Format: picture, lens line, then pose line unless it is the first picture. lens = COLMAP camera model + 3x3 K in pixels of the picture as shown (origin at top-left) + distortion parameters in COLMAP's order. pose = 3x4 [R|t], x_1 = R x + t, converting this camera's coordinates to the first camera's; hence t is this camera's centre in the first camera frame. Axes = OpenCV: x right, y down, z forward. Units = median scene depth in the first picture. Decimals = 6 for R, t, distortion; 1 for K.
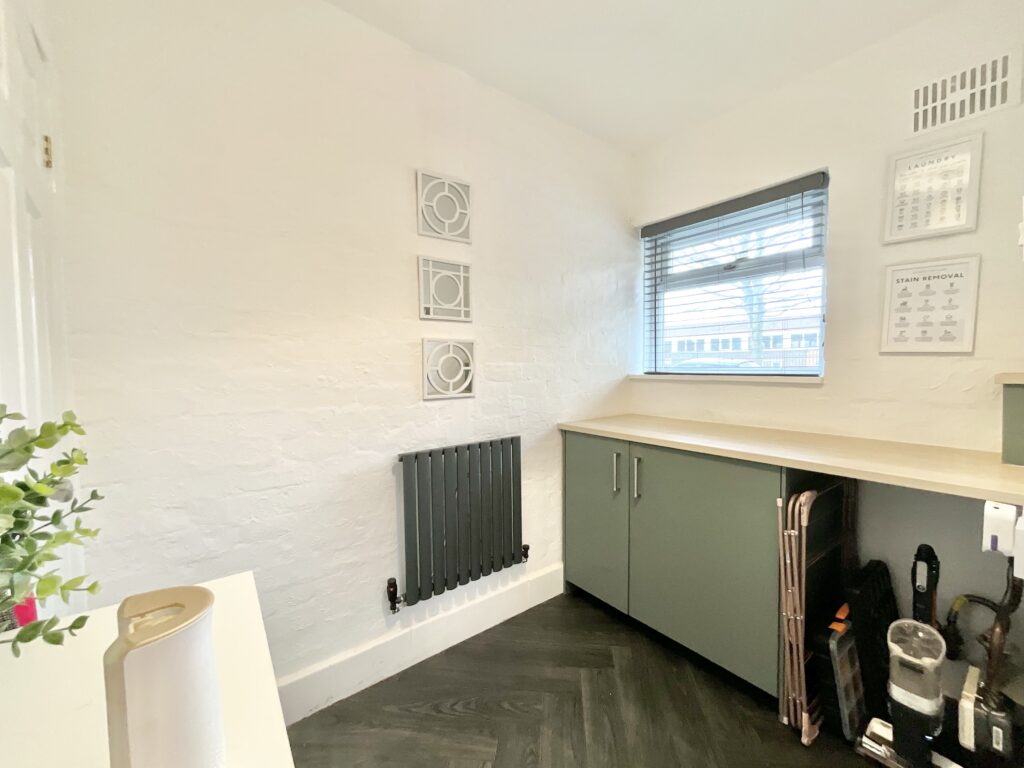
lens RADIAL K [[421.4, 0, 512.0], [0, 421.4, 384.0], [0, 0, 1]] dist [0.026886, -0.008535]
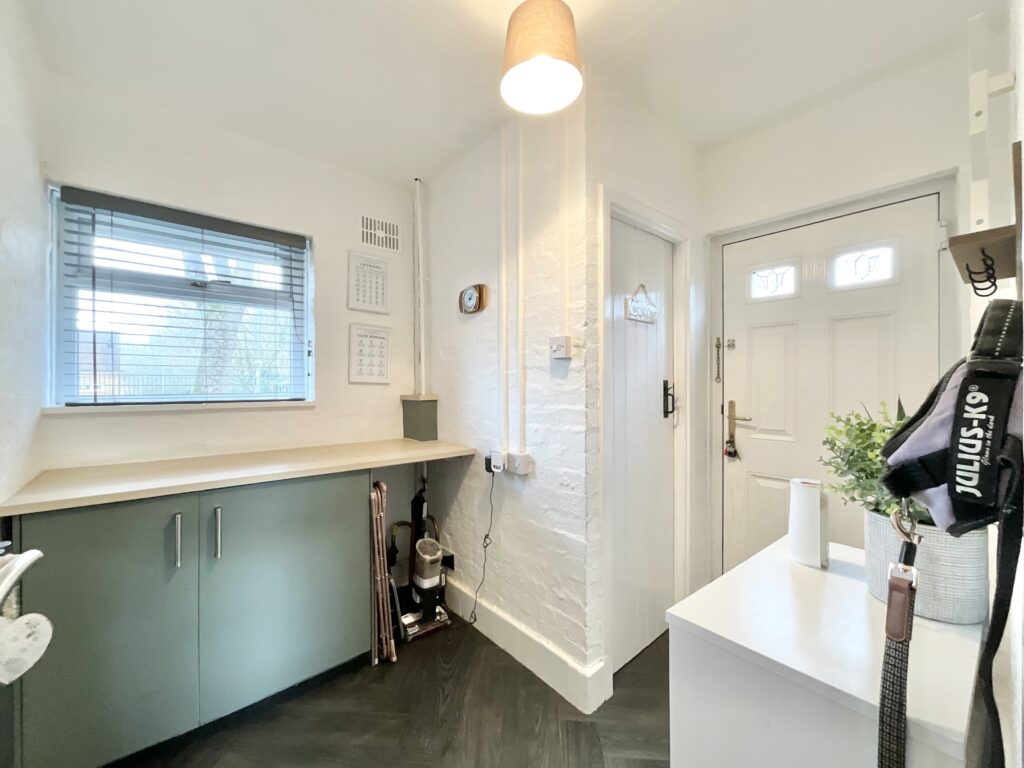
lens RADIAL K [[412.2, 0, 509.6], [0, 412.2, 392.1], [0, 0, 1]] dist [0.000809, 0.000085]
pose [[-0.041161, 0.001369, 0.999152, -0.485050], [0.055970, 0.998432, 0.000938, -0.010242], [-0.997584, 0.055961, -0.041173, 0.459707]]
